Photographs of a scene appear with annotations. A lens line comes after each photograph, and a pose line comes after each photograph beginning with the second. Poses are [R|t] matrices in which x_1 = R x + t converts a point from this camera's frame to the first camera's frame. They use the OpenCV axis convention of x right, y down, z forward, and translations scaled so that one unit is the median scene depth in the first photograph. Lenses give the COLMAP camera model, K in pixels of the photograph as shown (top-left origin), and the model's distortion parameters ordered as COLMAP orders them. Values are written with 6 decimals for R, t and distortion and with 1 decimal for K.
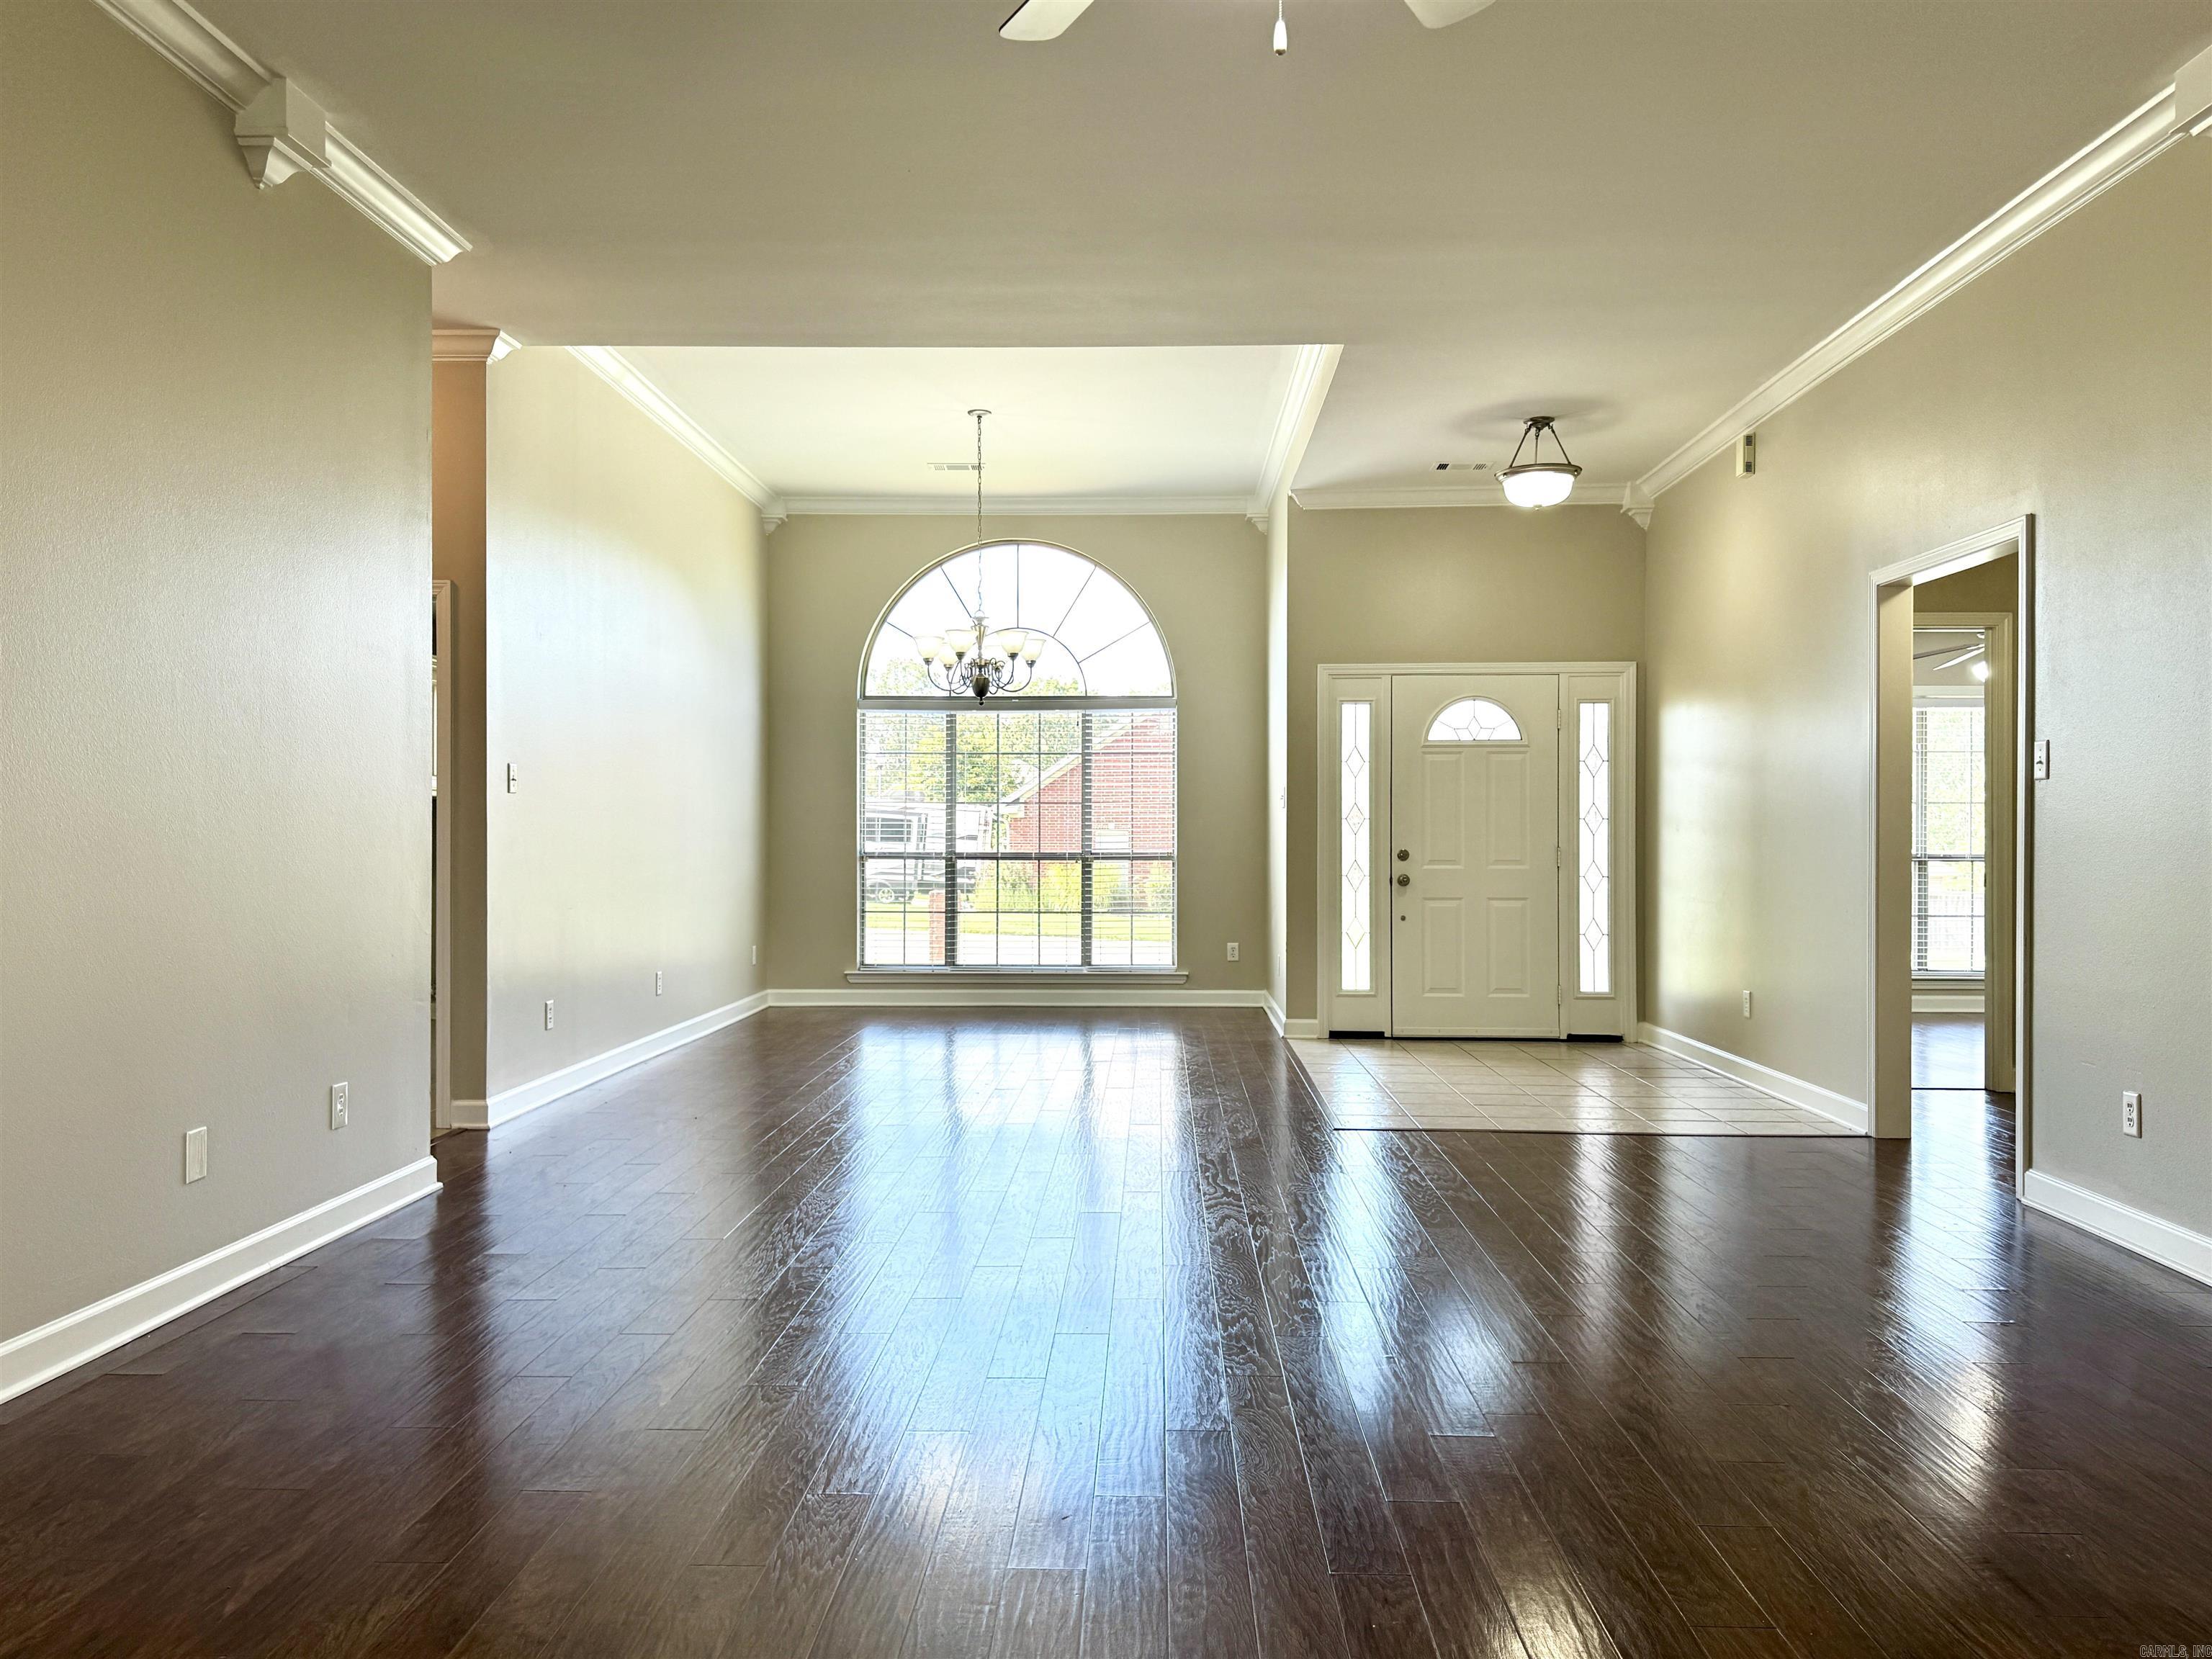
lens RADIAL K [[1655.3, 0, 1099.5], [0, 1655.3, 830.8], [0, 0, 1]] dist [0.070699, -0.007006]
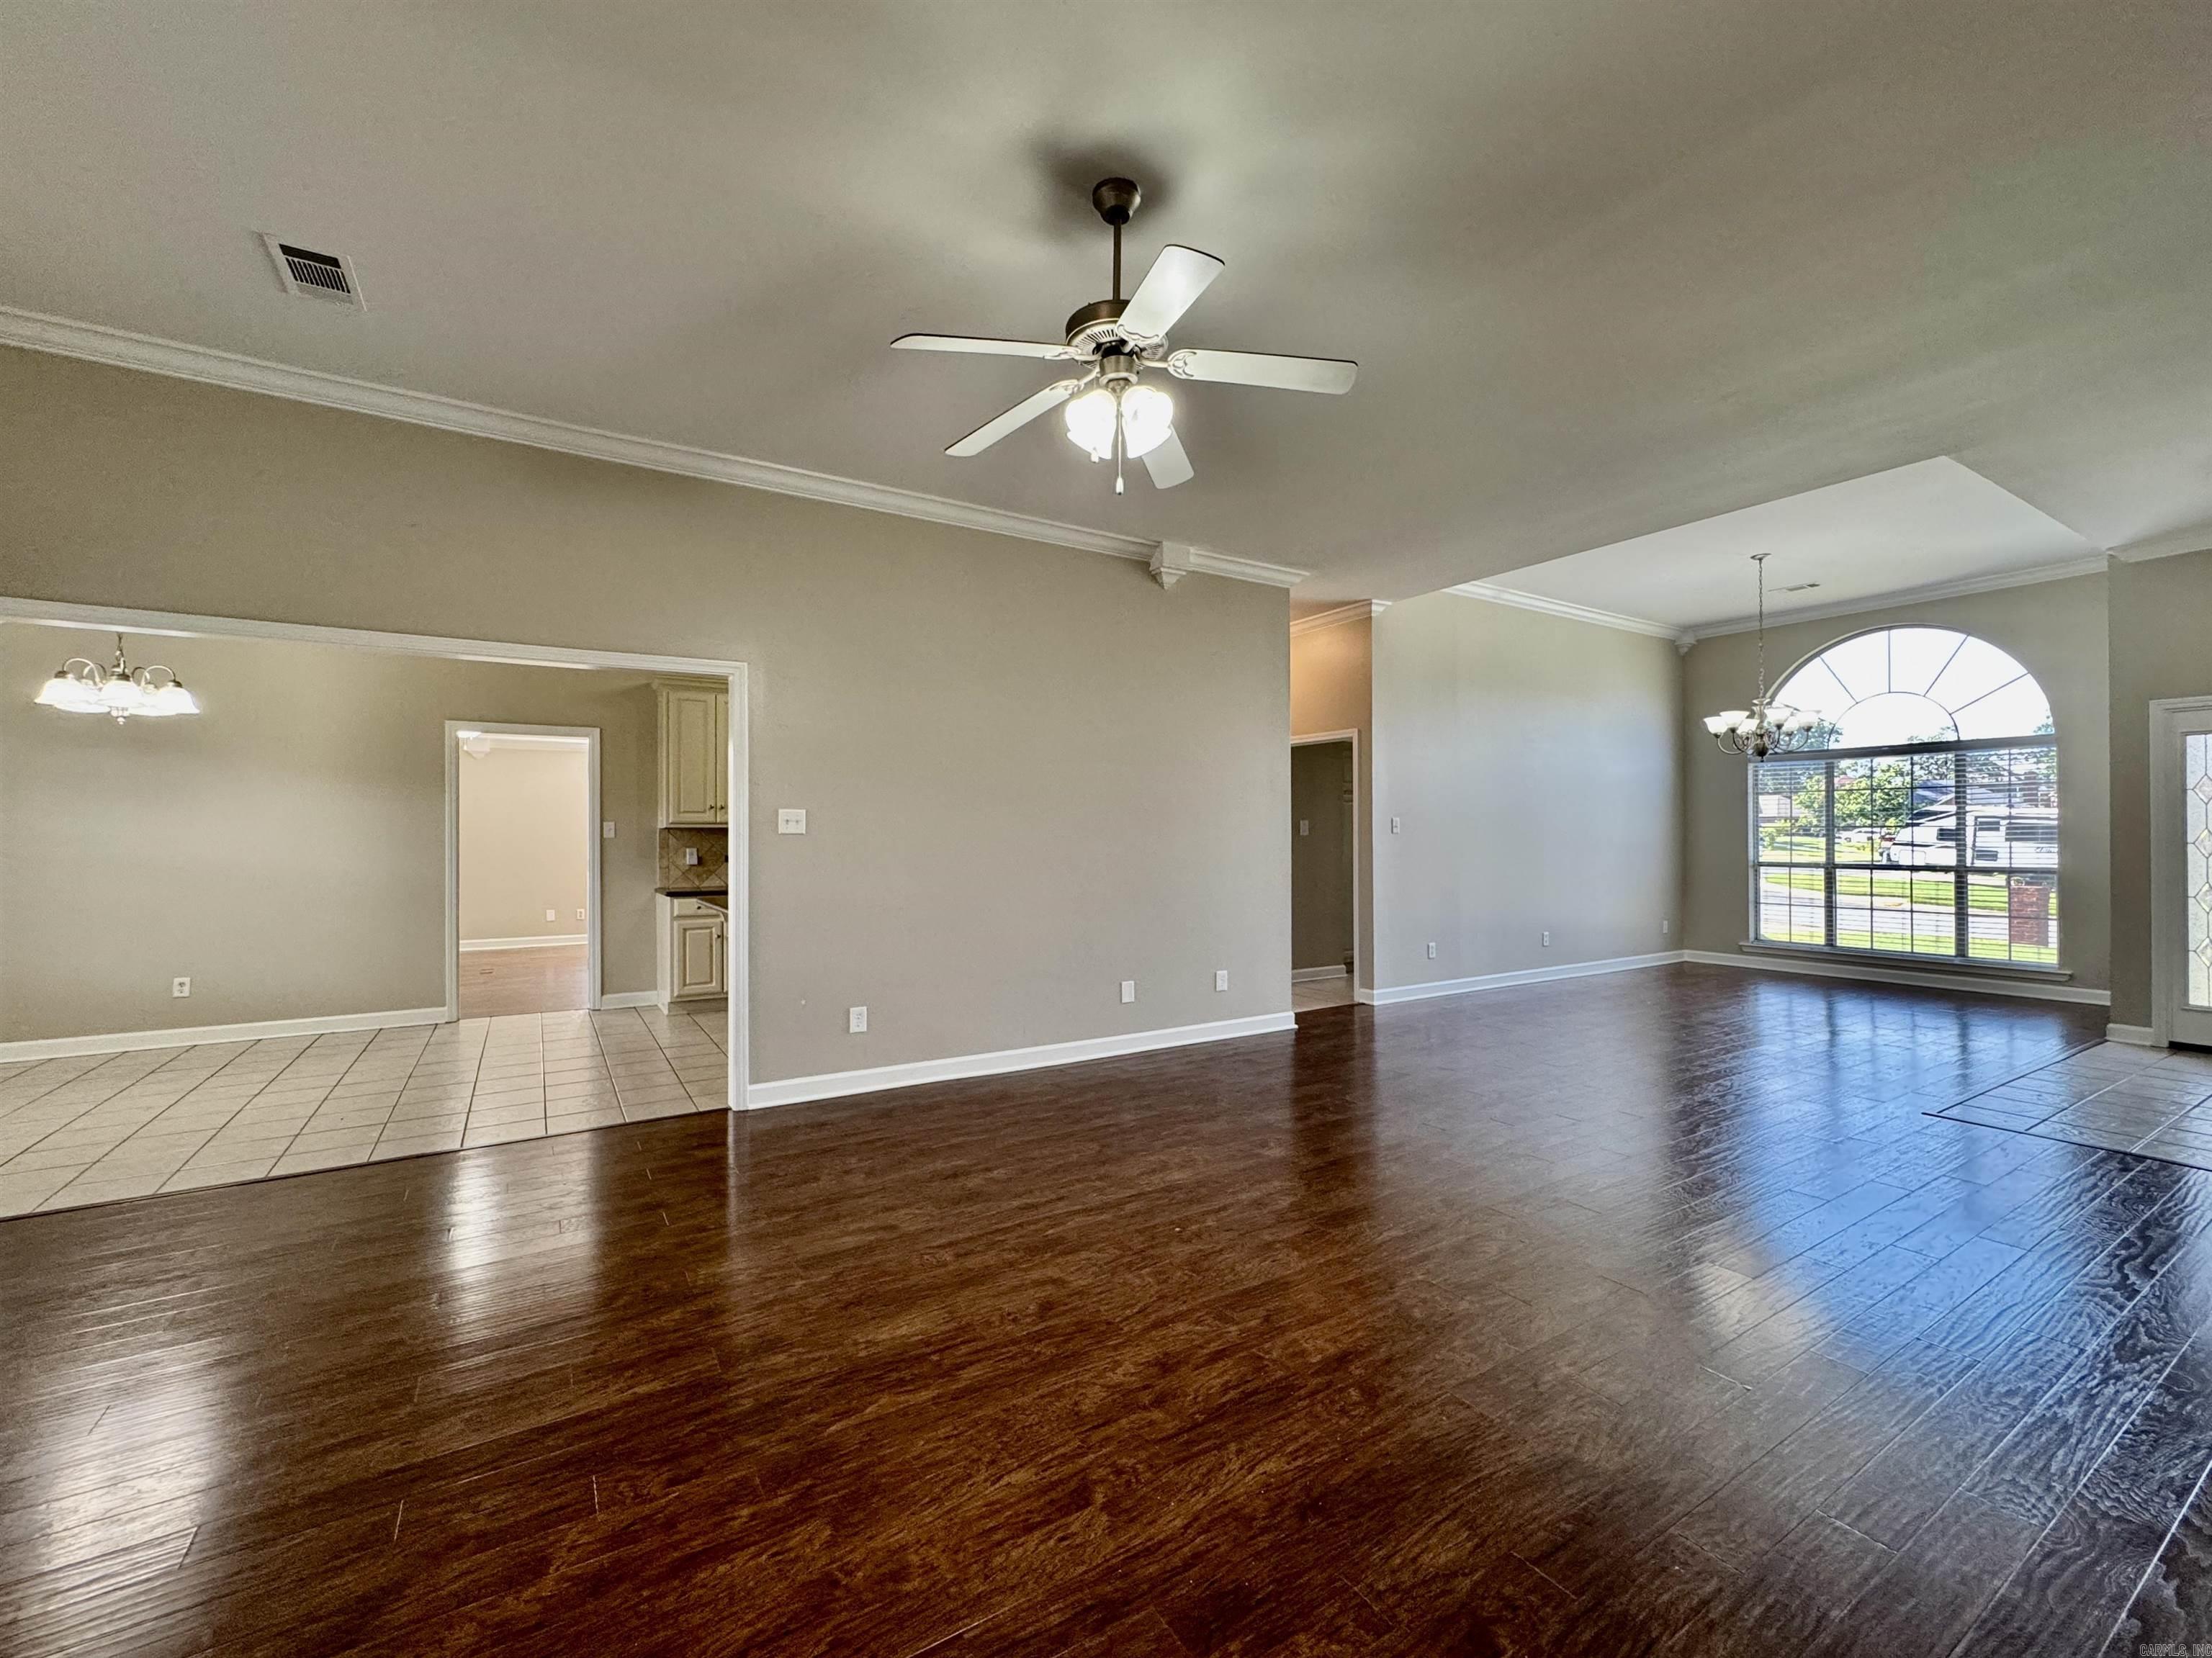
lens RADIAL K [[907.6, 0, 1097.7], [0, 907.6, 833.9], [0, 0, 1]] dist [0.003853, 0.000156]
pose [[0.564196, -0.005657, -0.825621, 0.226950], [0.005648, 0.999980, -0.002993, -0.015189], [0.825621, -0.002975, 0.564217, 0.091965]]
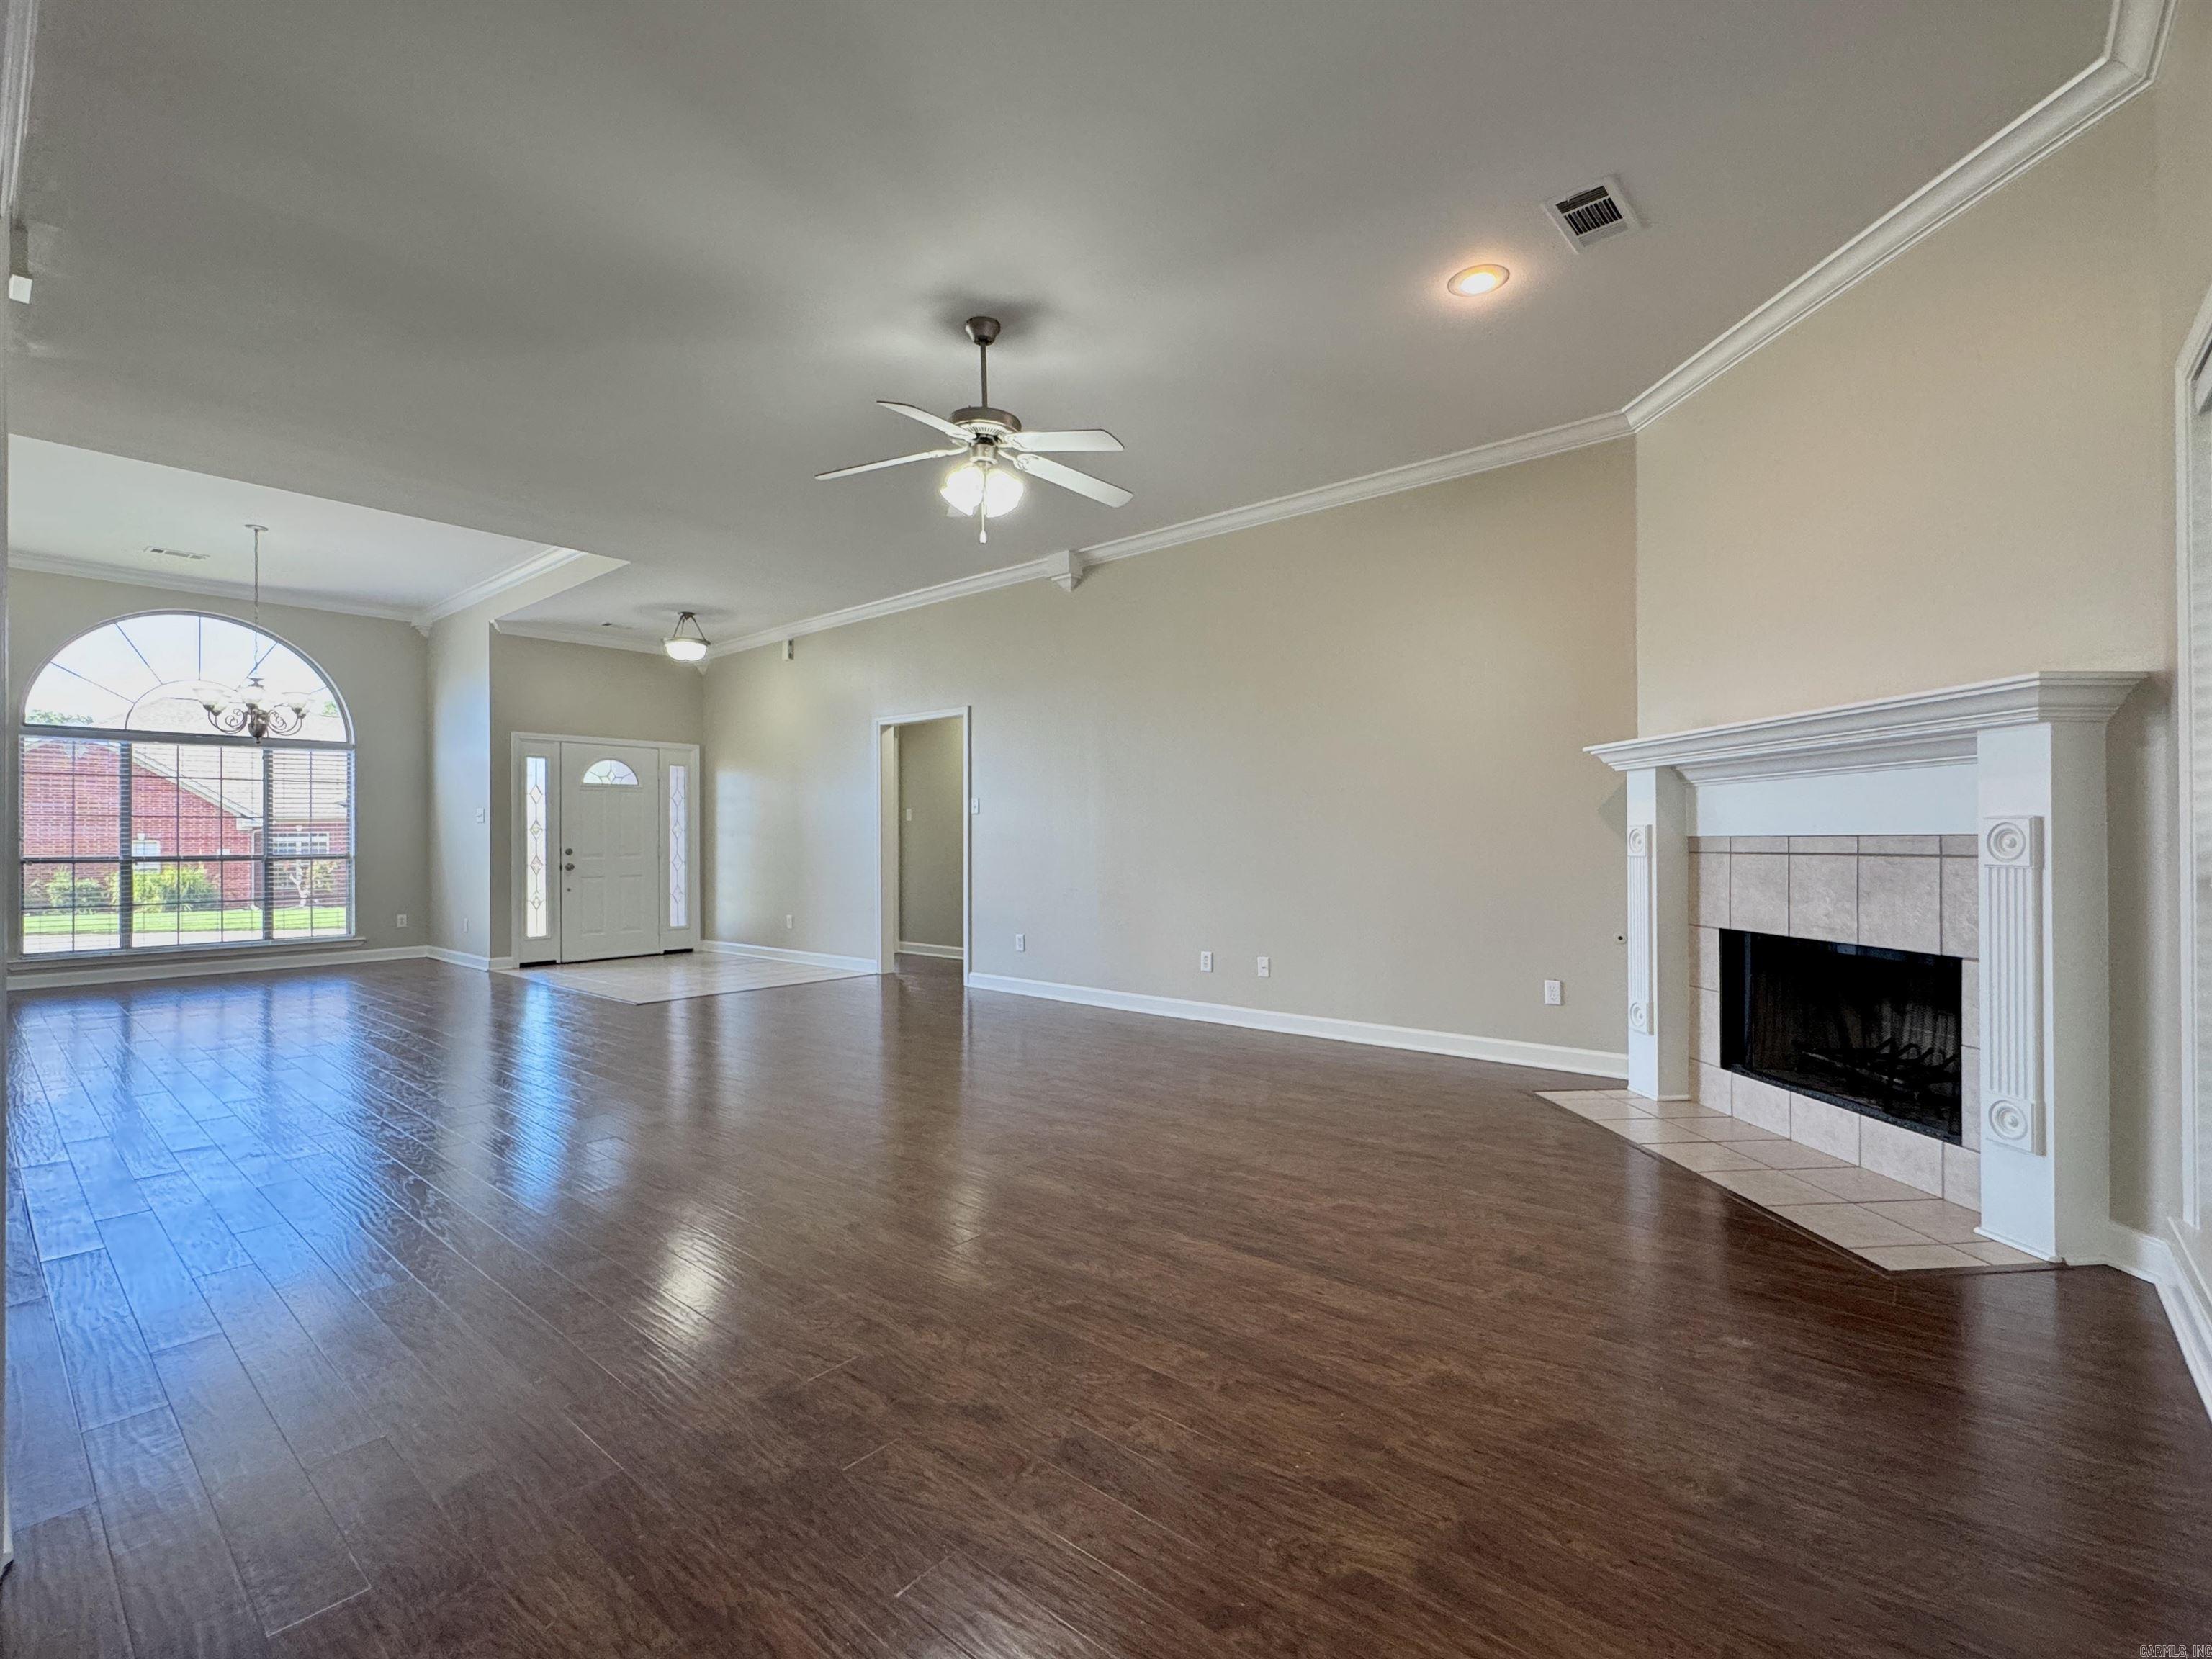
lens RADIAL K [[1008.0, 0, 1094.6], [0, 1008.0, 833.4], [0, 0, 1]] dist [0.012264, 0.000178]
pose [[0.627958, -0.000994, 0.778247, -0.270214], [0.005888, 0.999977, -0.003474, 0.002941], [-0.778225, 0.006764, 0.627949, -0.040304]]
